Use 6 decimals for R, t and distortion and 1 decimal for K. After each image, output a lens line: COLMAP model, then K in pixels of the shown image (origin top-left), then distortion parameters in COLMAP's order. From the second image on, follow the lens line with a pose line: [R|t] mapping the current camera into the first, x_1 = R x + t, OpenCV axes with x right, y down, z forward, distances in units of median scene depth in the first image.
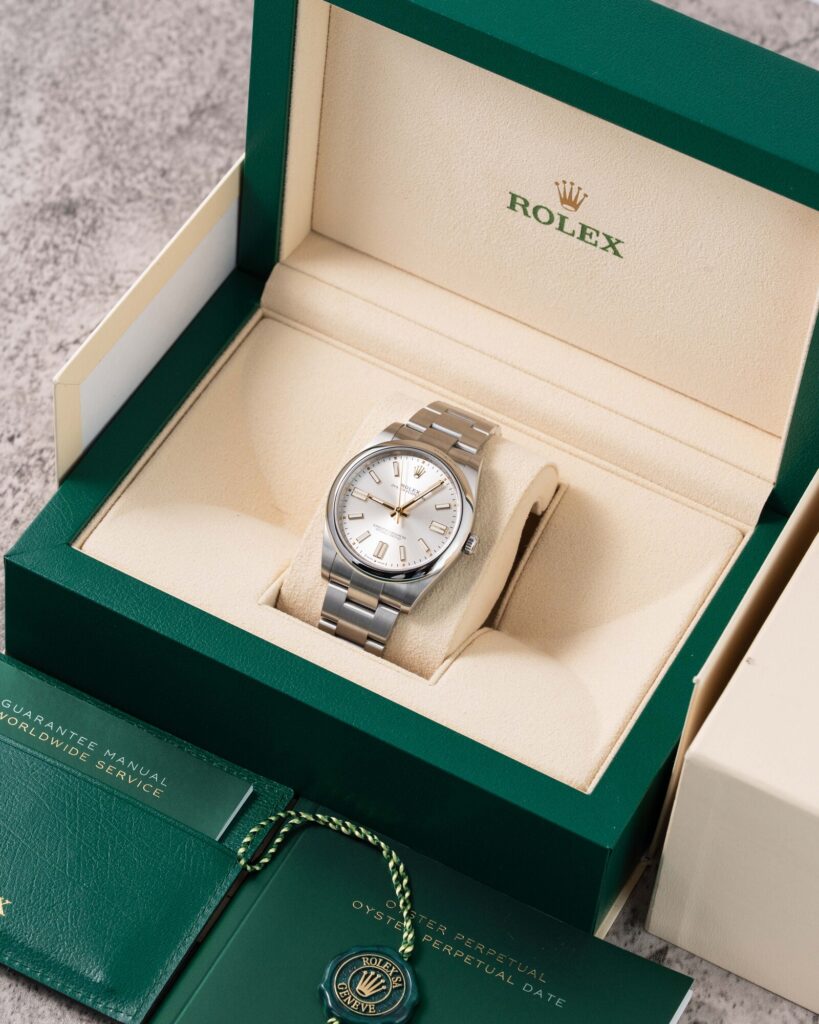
lens RADIAL K [[3934.1, 0, 409.5], [0, 3934.1, 512.0], [0, 0, 1]] dist [0.138388, -7.291600]
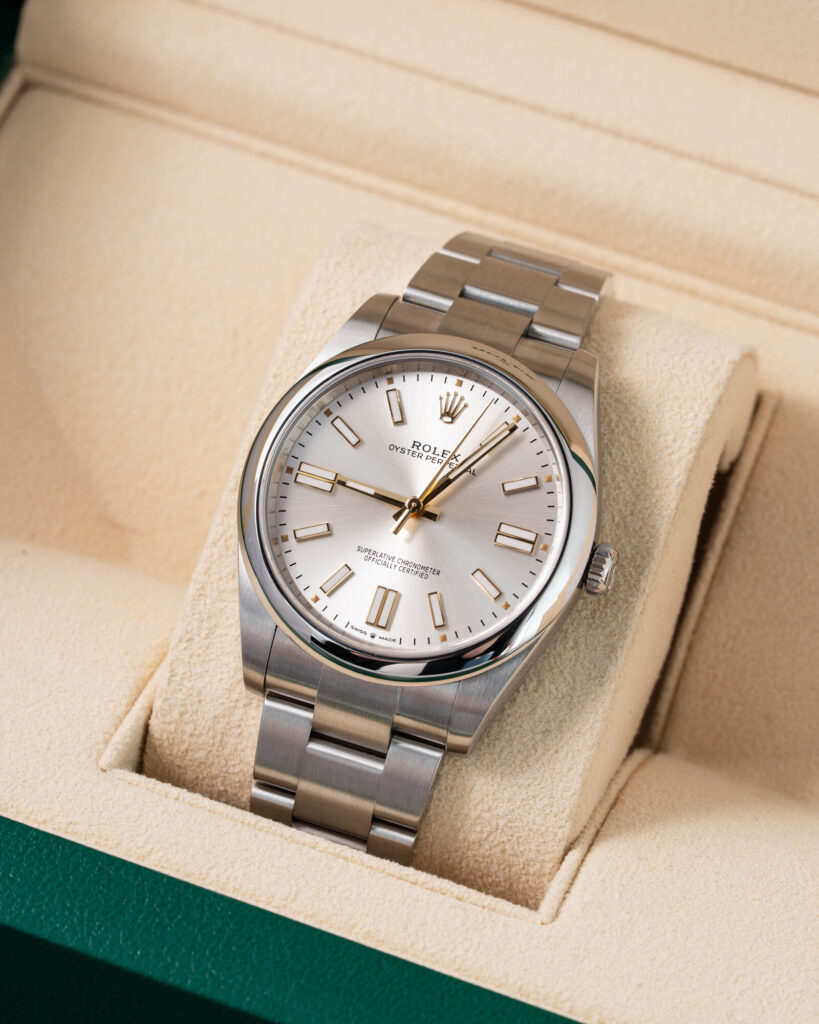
lens RADIAL K [[3934.1, 0, 409.5], [0, 3934.1, 512.0], [0, 0, 1]] dist [0.138388, -7.291600]
pose [[0.991441, -0.114189, 0.063285, -0.029331], [0.111310, 0.992659, 0.047301, -0.019339], [-0.068222, -0.039852, 0.996874, 0.586808]]
